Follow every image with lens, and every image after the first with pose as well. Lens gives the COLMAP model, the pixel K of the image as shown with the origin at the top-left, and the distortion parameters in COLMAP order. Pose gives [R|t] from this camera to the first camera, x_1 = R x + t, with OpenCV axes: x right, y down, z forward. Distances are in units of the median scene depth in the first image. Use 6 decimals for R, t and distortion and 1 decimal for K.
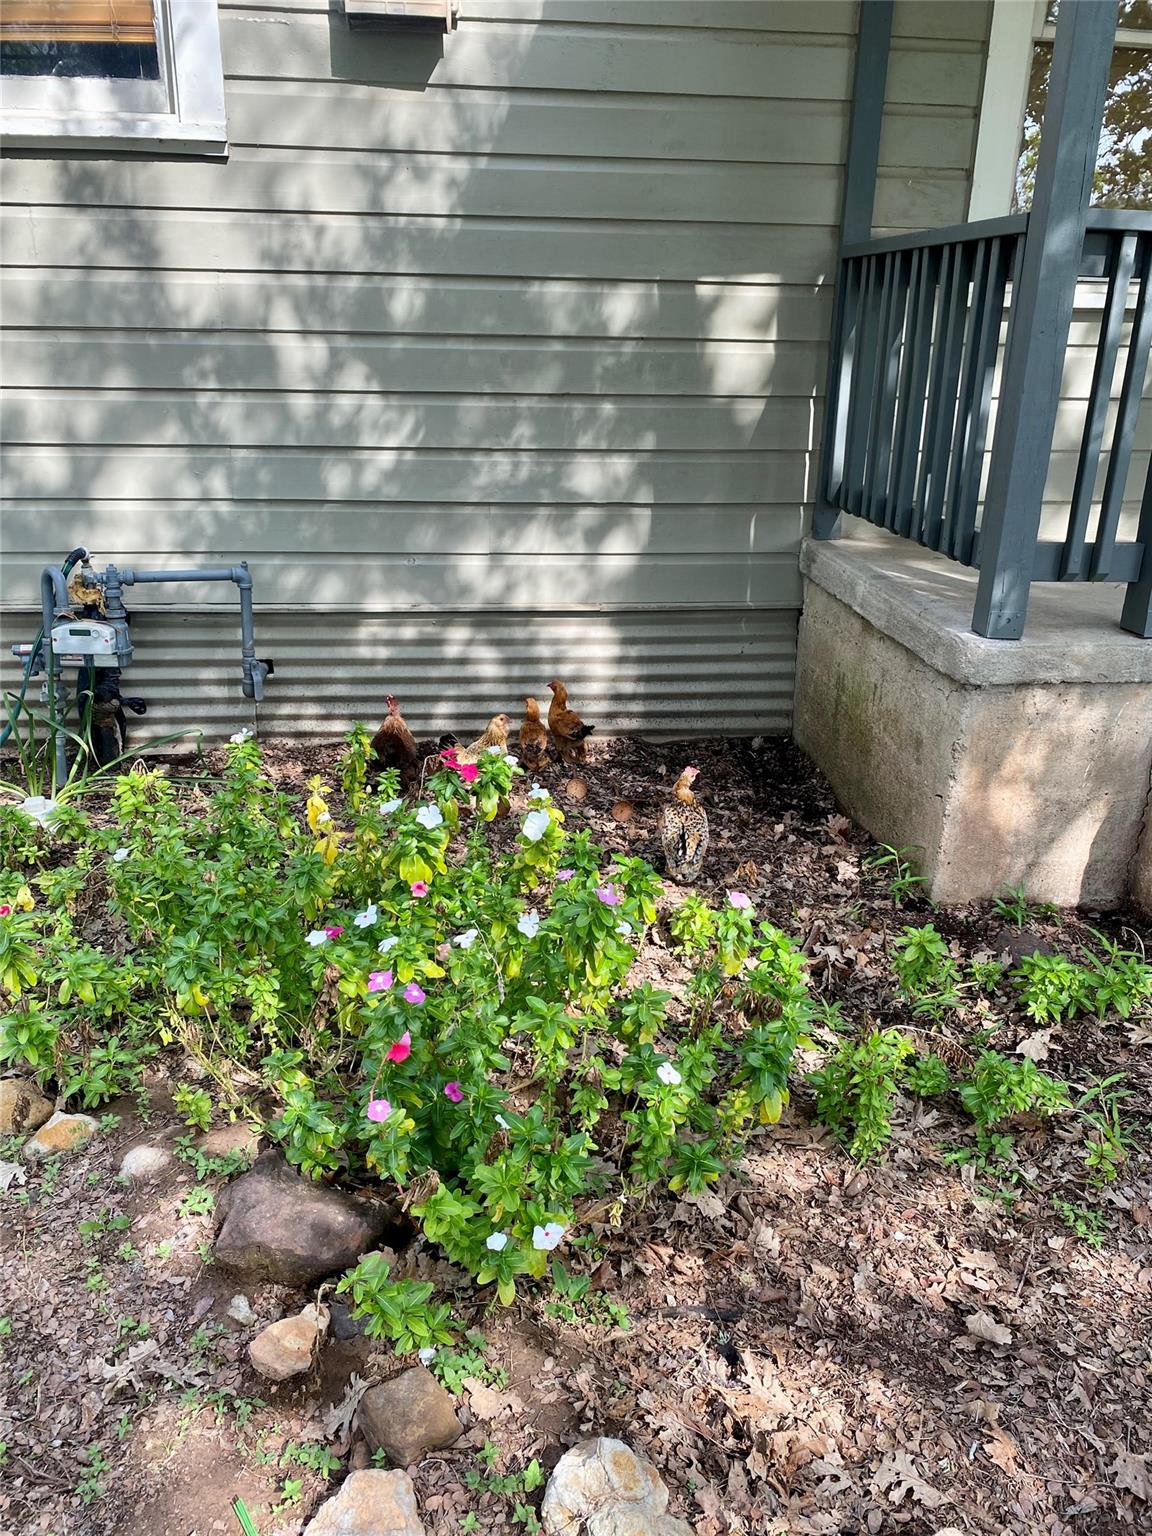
lens RADIAL K [[1160.9, 0, 562.8], [0, 1160.9, 763.7], [0, 0, 1]] dist [0.009110, -0.023279]
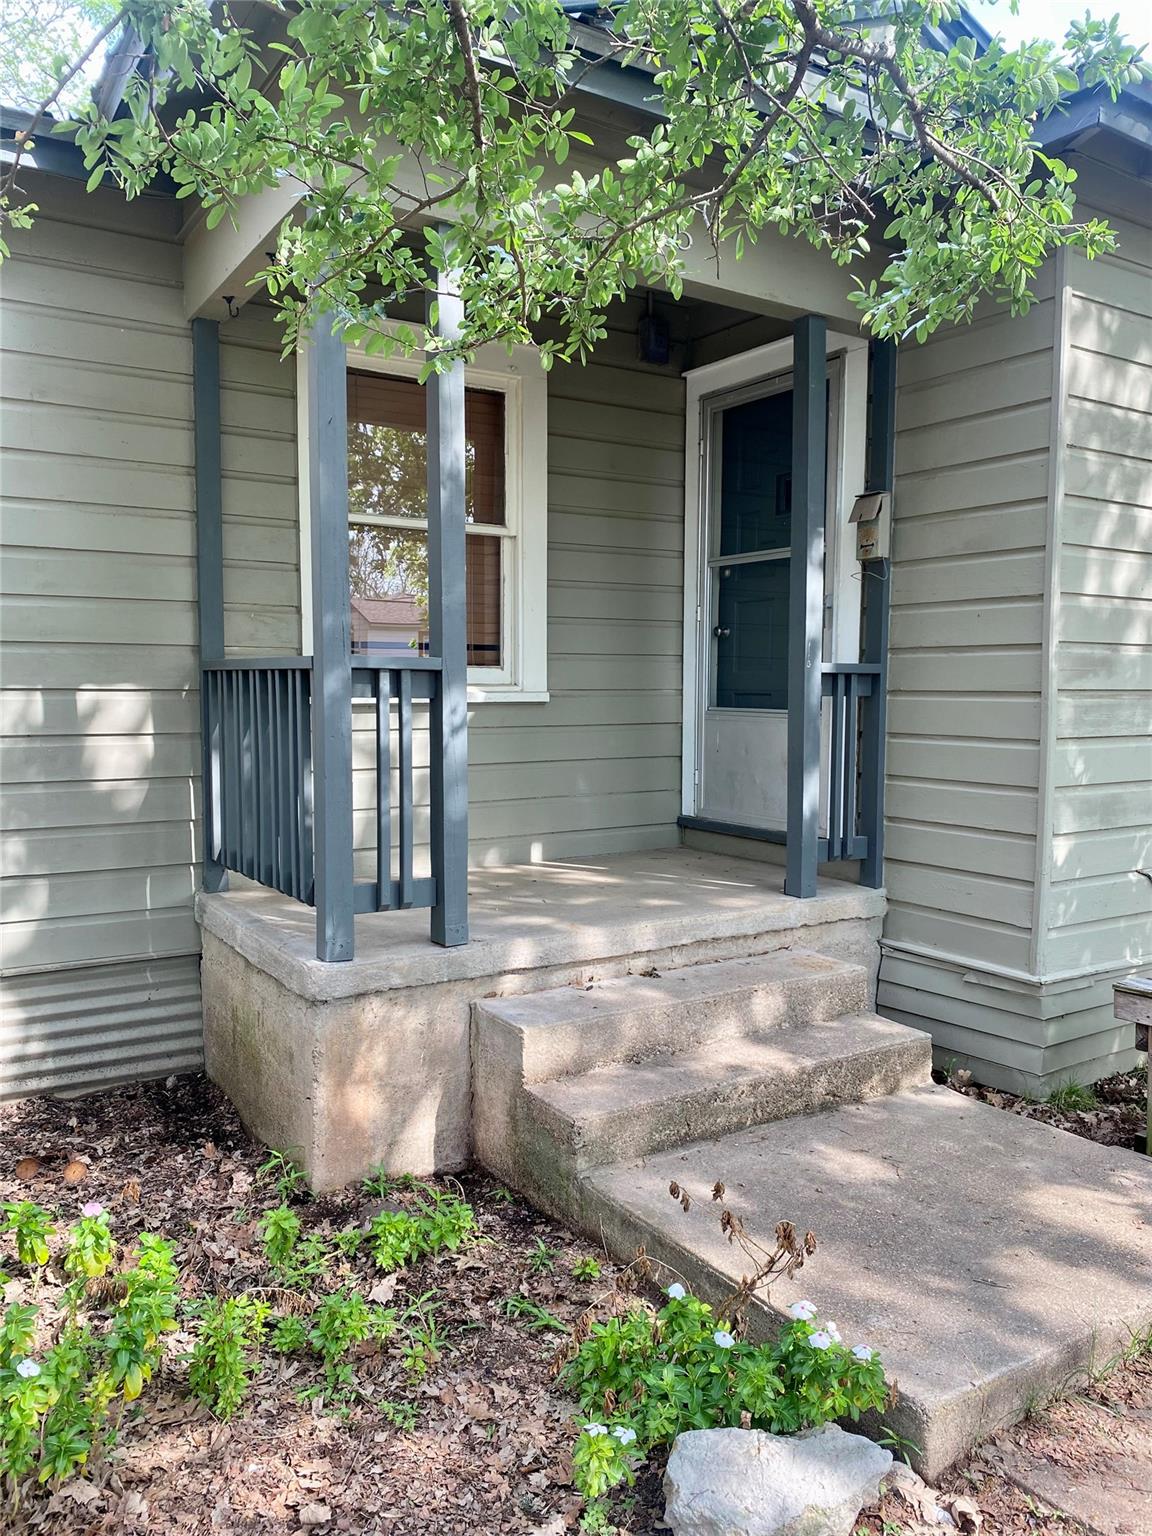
lens RADIAL K [[1160.9, 0, 585.1], [0, 1160.9, 752.1], [0, 0, 1]] dist [0.009110, -0.023279]
pose [[0.892786, -0.035033, 0.449116, 0.052294], [0.164686, 0.953344, -0.253010, 0.037271], [-0.419299, 0.299847, 0.856902, -0.251491]]
